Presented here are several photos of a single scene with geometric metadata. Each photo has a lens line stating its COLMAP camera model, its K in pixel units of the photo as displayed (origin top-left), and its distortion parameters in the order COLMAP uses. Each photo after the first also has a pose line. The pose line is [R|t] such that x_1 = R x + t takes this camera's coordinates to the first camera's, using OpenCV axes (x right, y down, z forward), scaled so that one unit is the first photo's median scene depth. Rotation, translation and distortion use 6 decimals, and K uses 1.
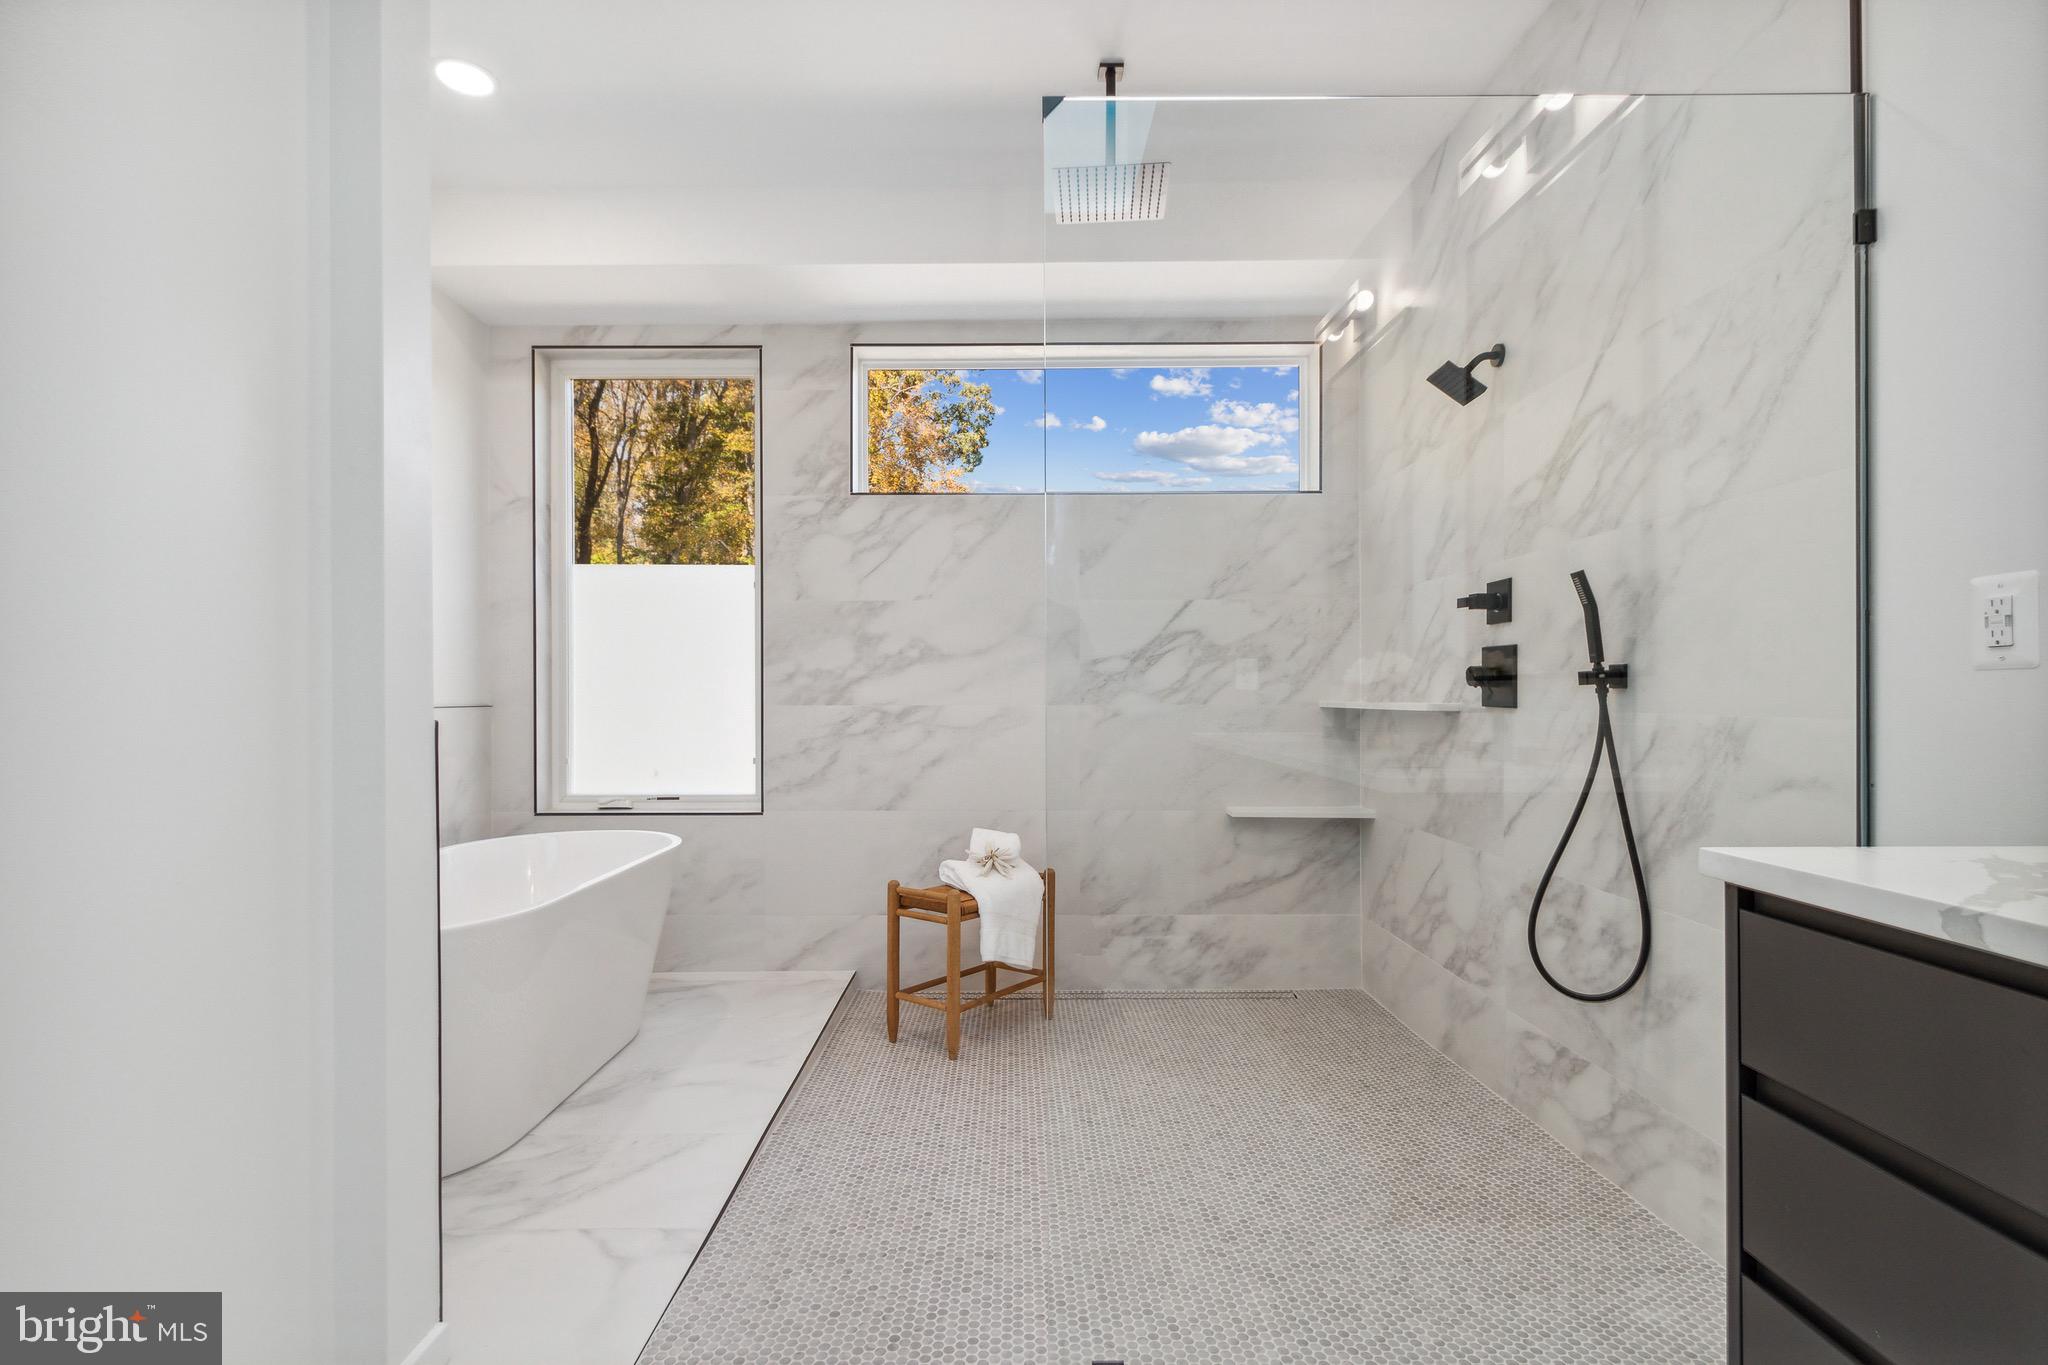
lens RADIAL K [[943.0, 0, 1016.0], [0, 943.0, 695.6], [0, 0, 1]] dist [0.002779, -0.001301]
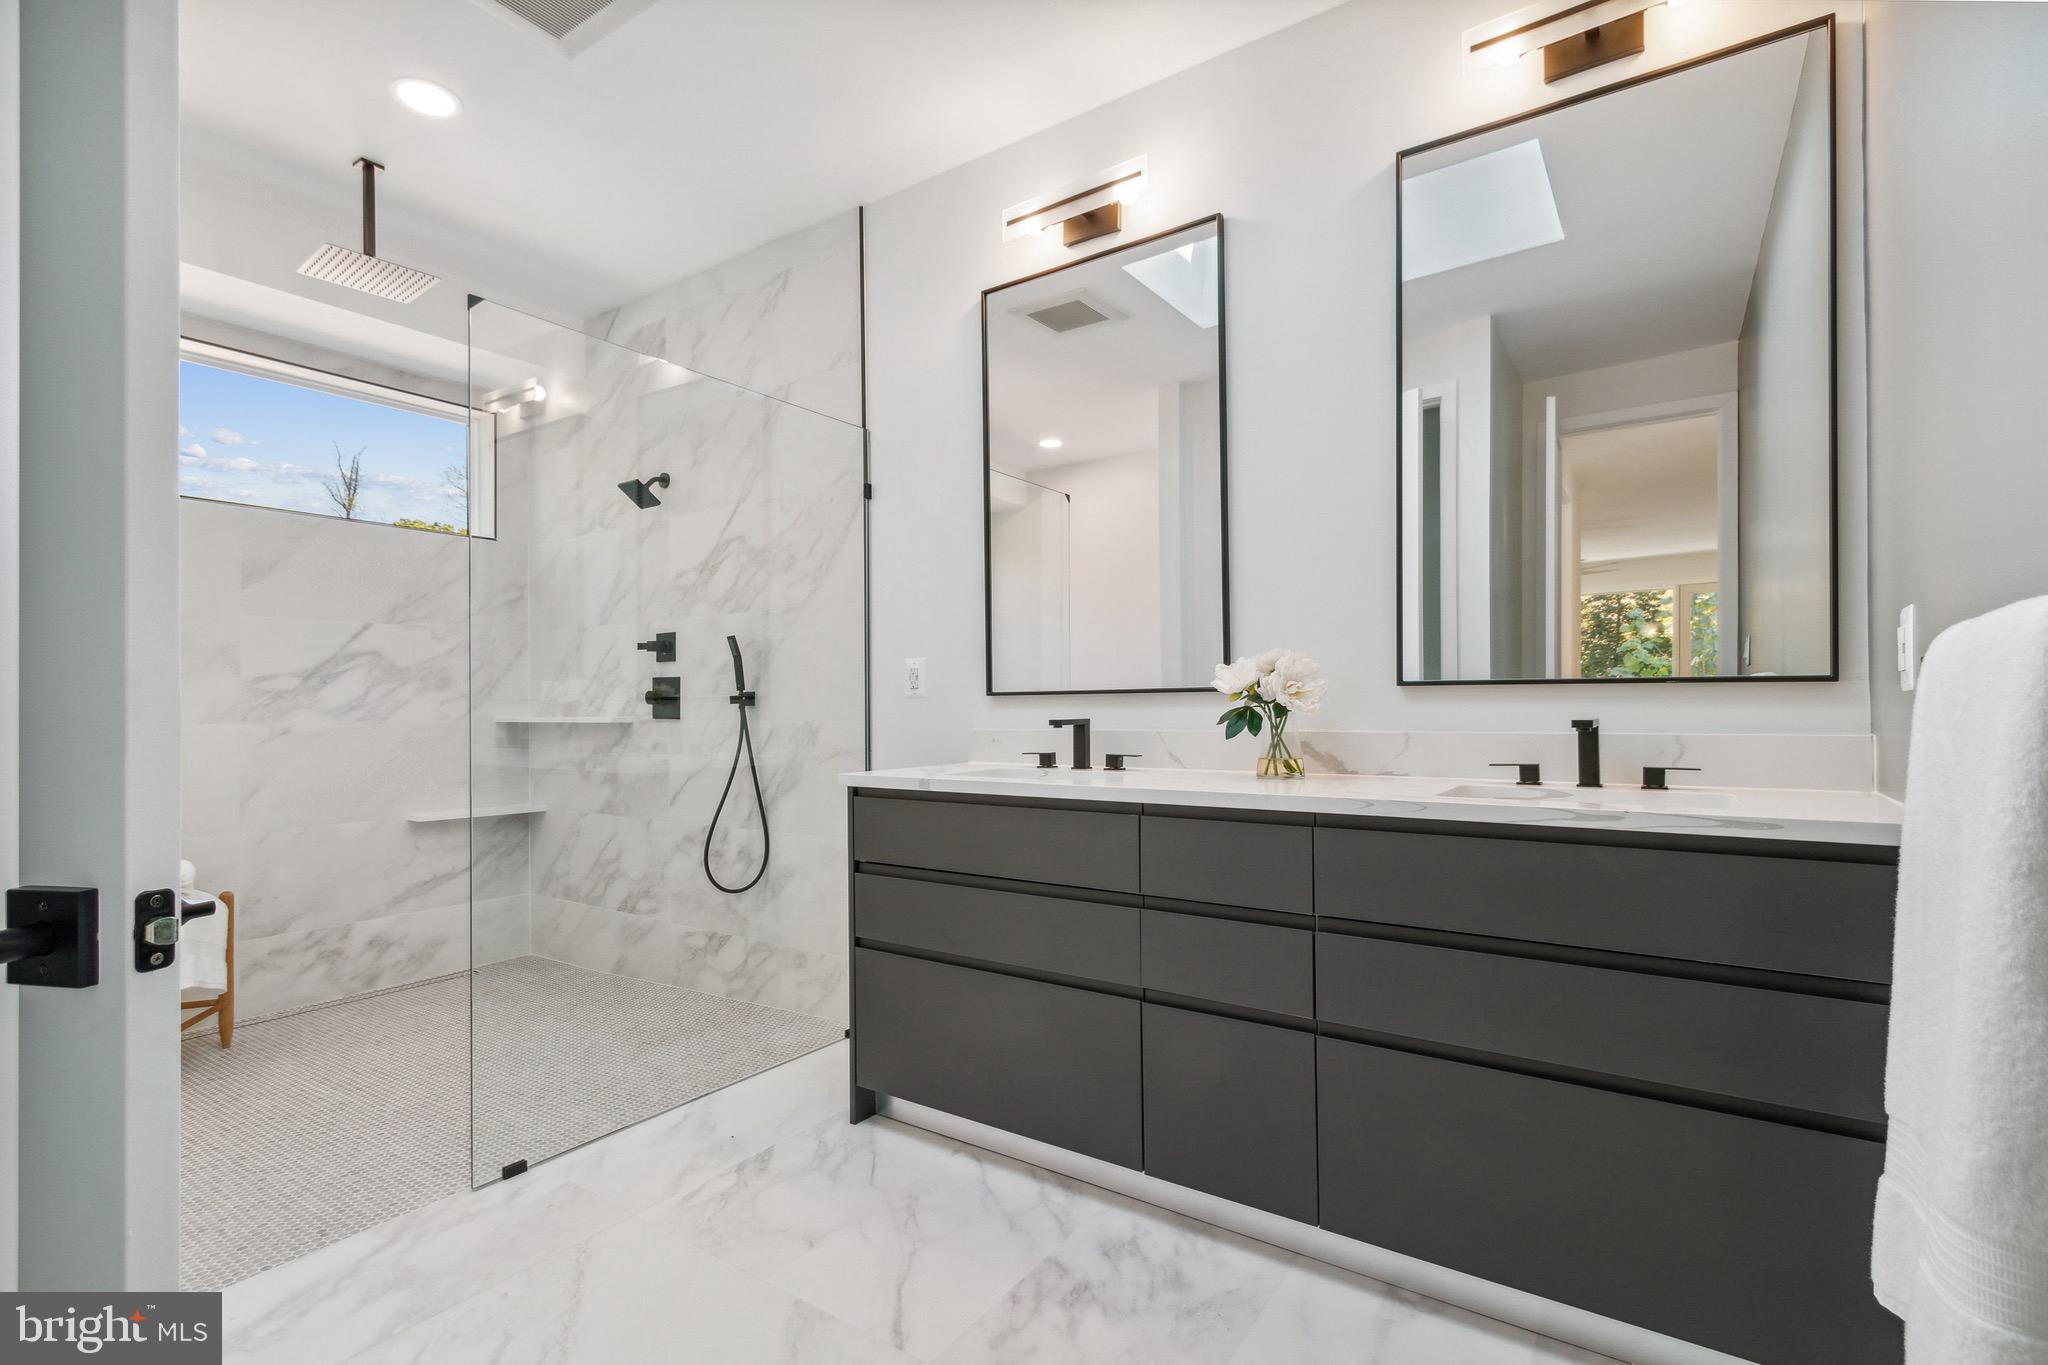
lens RADIAL K [[943.0, 0, 1016.0], [0, 943.0, 695.6], [0, 0, 1]] dist [0.002779, -0.001301]
pose [[0.566112, 0.010196, 0.824265, -0.364155], [0.006323, 0.999840, -0.016710, 0.003653], [-0.824304, 0.014671, 0.565957, -0.264014]]
